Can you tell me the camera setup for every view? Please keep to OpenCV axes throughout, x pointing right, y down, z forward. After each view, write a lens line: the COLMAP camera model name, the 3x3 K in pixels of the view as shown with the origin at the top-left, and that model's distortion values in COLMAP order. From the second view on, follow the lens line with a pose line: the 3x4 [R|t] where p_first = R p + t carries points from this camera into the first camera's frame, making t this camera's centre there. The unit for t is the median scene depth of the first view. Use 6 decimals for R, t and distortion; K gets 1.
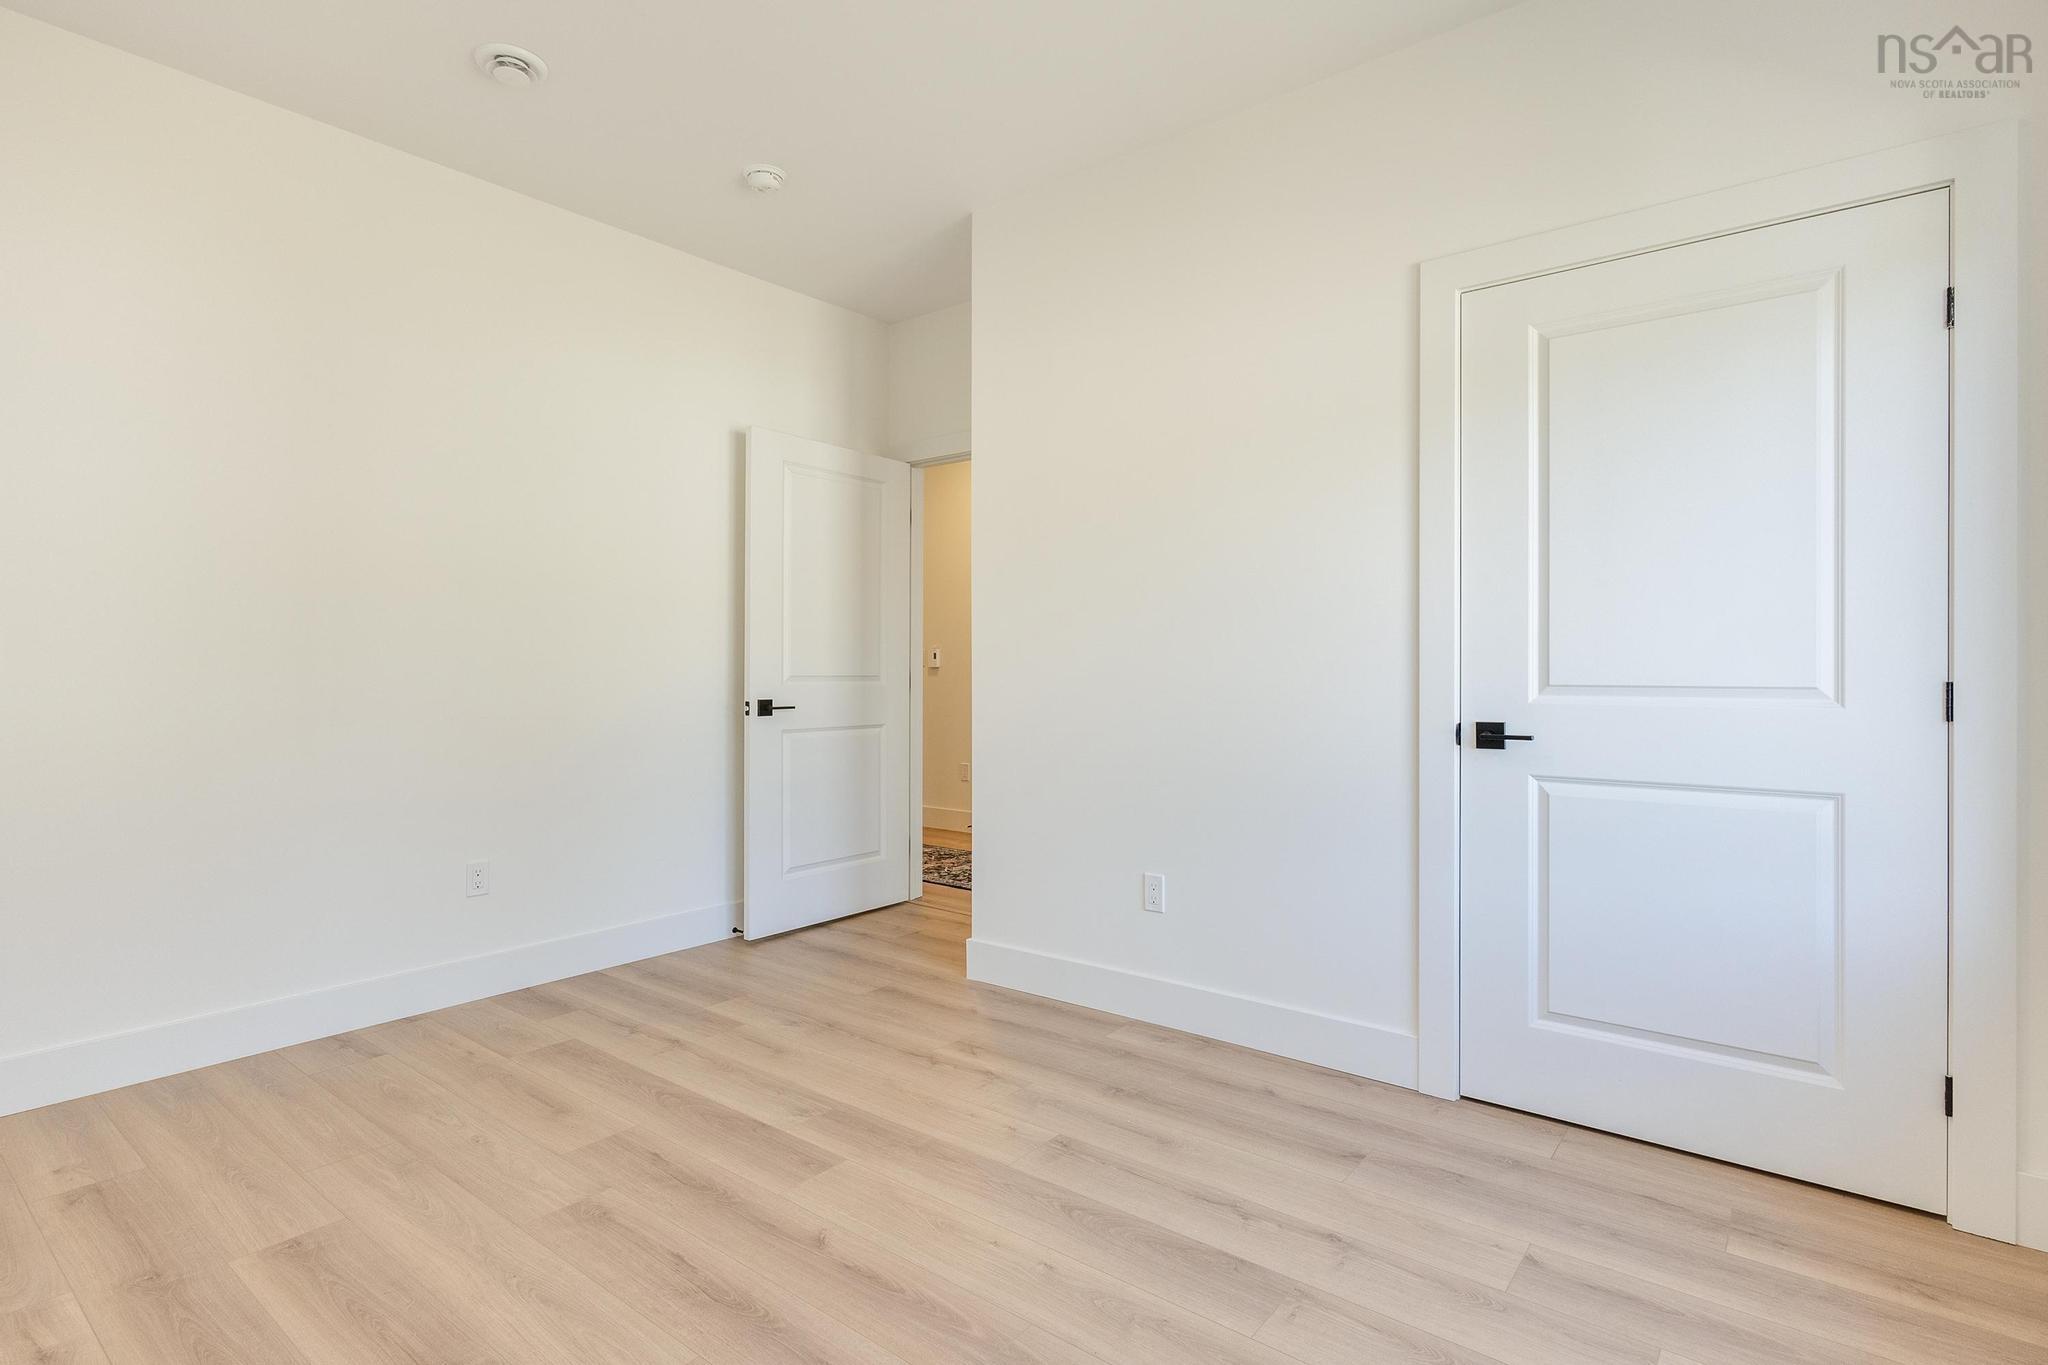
lens RADIAL K [[1013.5, 0, 1022.3], [0, 1013.5, 674.5], [0, 0, 1]] dist [-0.002705, 0.001113]
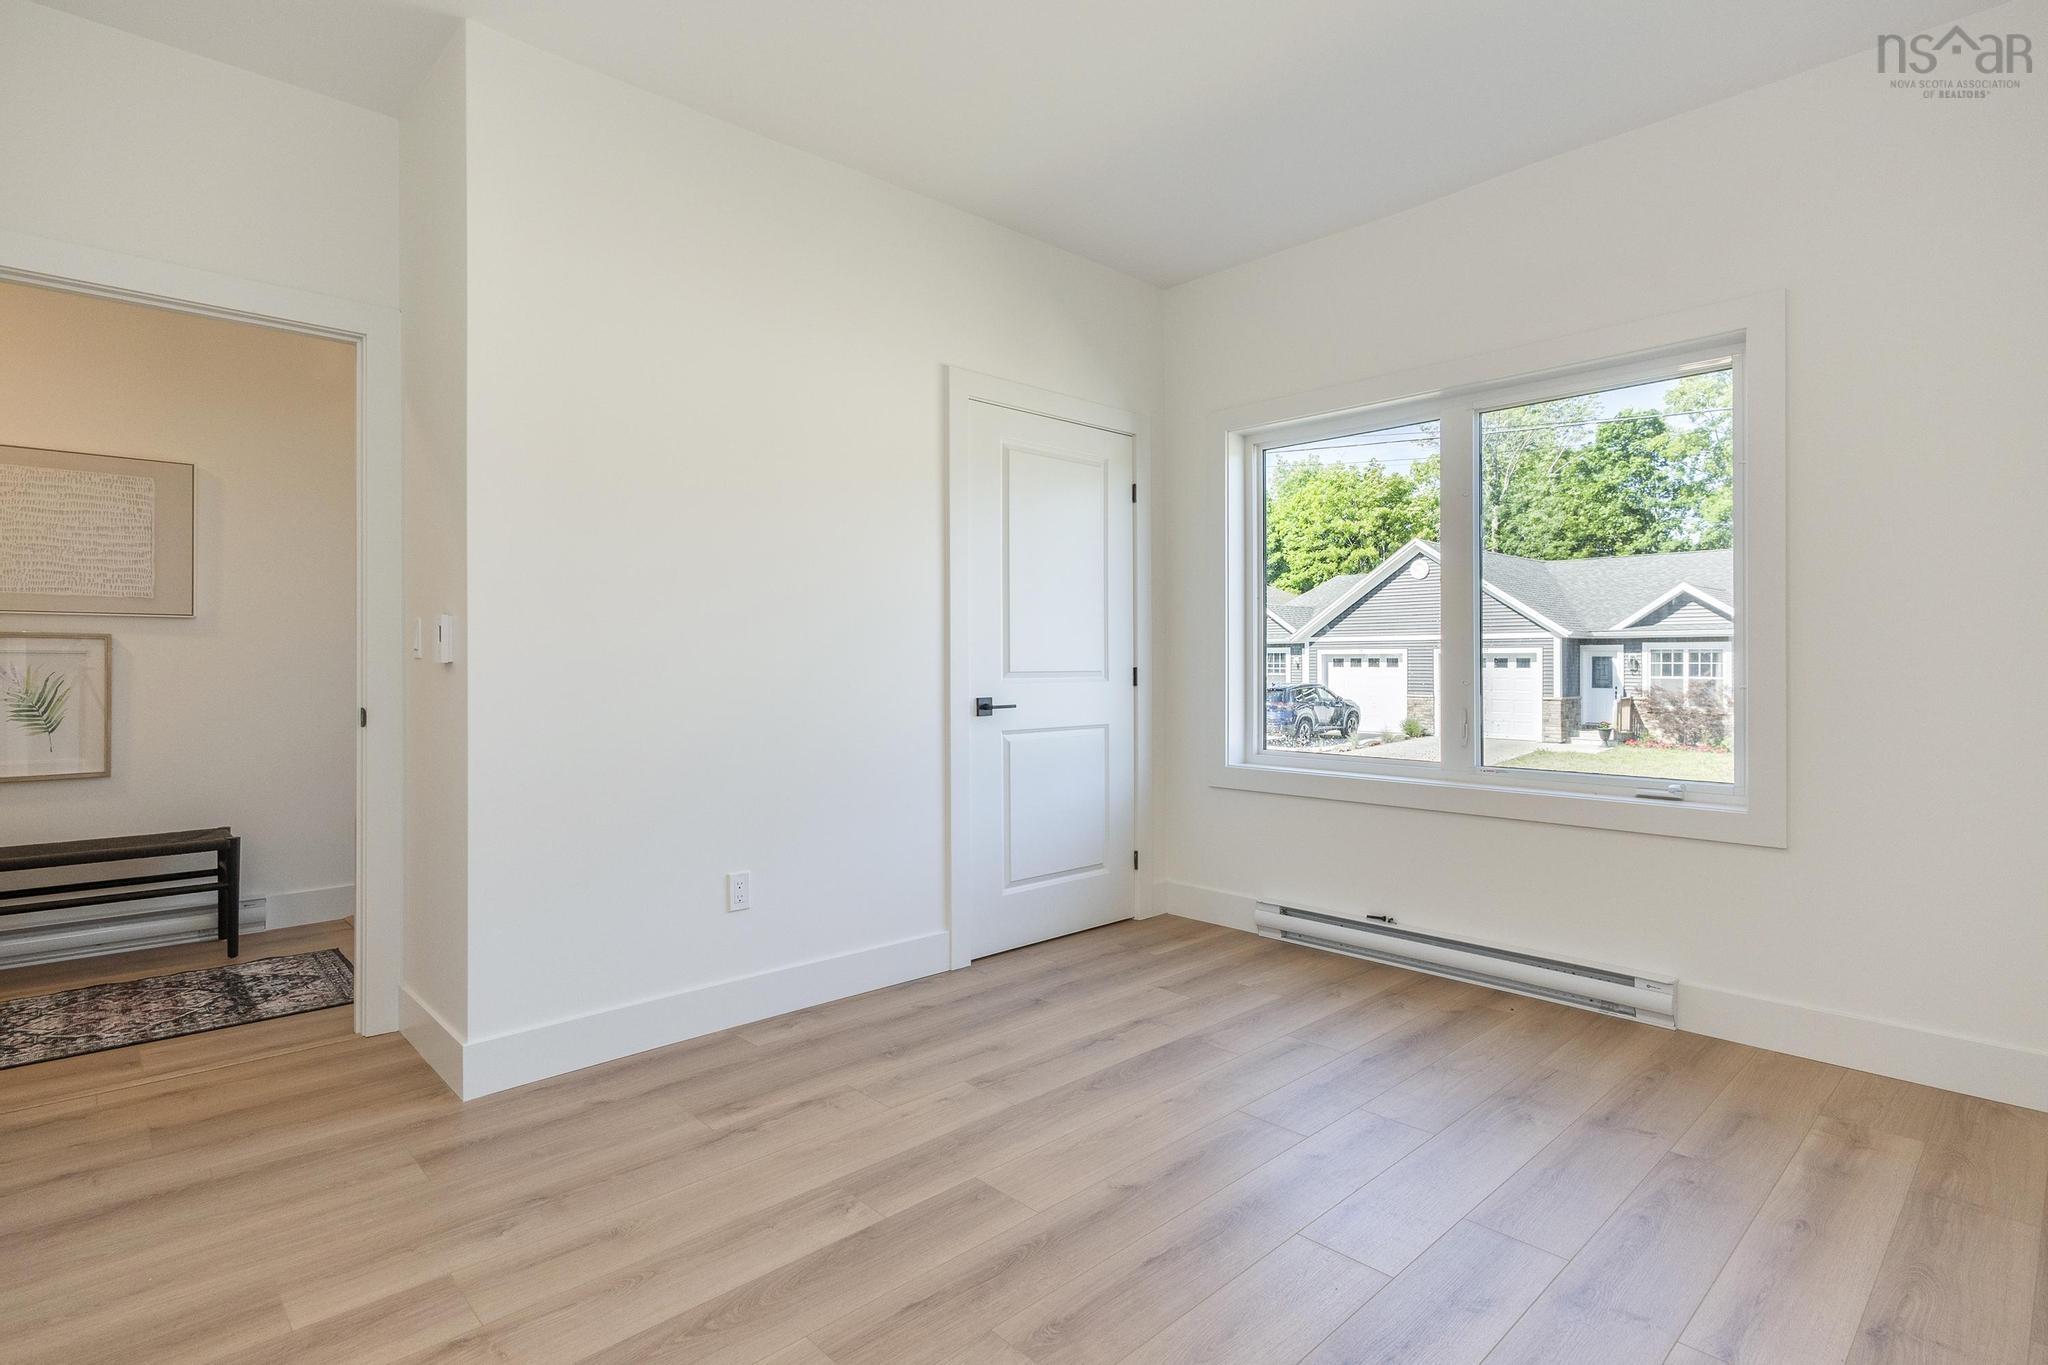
lens RADIAL K [[1013.5, 0, 1022.3], [0, 1013.5, 674.5], [0, 0, 1]] dist [-0.002705, 0.001113]
pose [[0.151847, -0.014964, 0.988291, -0.975311], [0.007387, 0.999875, 0.014005, -0.007311], [-0.988376, 0.005173, 0.151939, 0.715393]]
